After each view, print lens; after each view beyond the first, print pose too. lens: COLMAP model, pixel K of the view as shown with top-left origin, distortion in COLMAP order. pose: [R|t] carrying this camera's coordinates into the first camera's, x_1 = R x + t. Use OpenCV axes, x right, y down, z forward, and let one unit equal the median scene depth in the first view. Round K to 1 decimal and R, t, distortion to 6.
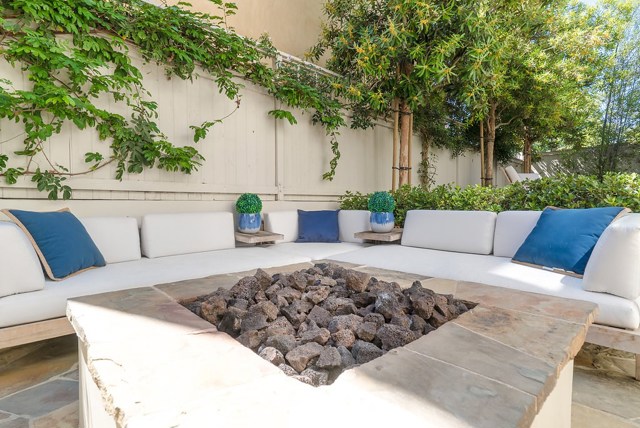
lens RADIAL K [[327.2, 0, 320.0], [0, 327.2, 214.0], [0, 0, 1]] dist [-0.004297, 0.000240]
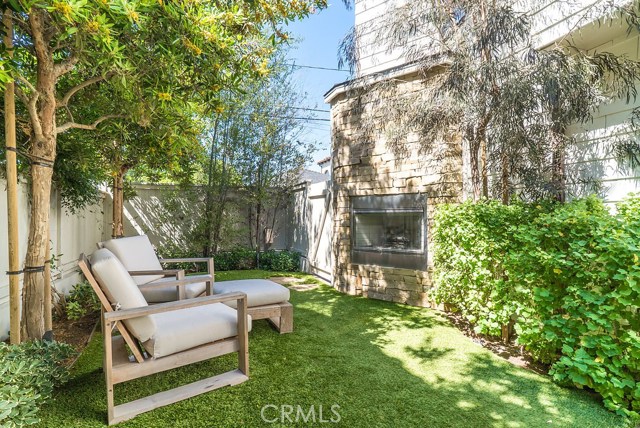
lens RADIAL K [[327.2, 0, 320.0], [0, 327.2, 214.0], [0, 0, 1]] dist [-0.004297, 0.000240]
pose [[0.385270, 0.008958, 0.922760, 0.680910], [0.030653, 0.999277, -0.022499, -0.329391], [-0.922295, 0.036953, 0.384717, 1.283943]]
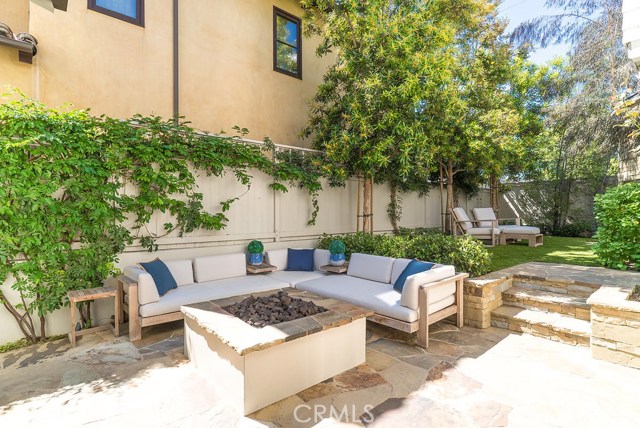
lens RADIAL K [[327.2, 0, 320.0], [0, 327.2, 214.0], [0, 0, 1]] dist [-0.004297, 0.000240]
pose [[0.998479, 0.001194, -0.055115, 0.198782], [-0.002568, 0.999687, -0.024870, -0.163530], [0.055068, 0.024974, 0.998170, -0.623969]]
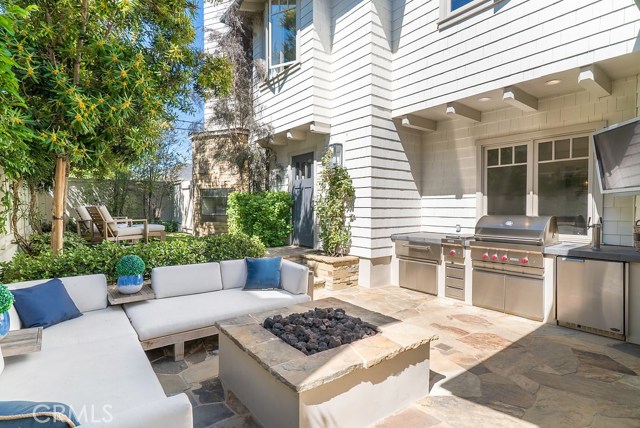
lens RADIAL K [[327.2, 0, 320.0], [0, 327.2, 214.0], [0, 0, 1]] dist [-0.004297, 0.000240]
pose [[0.108100, -0.011525, 0.994073, -0.833358], [0.025828, 0.999628, 0.008781, -0.202606], [-0.993805, 0.024725, 0.108357, 0.258100]]
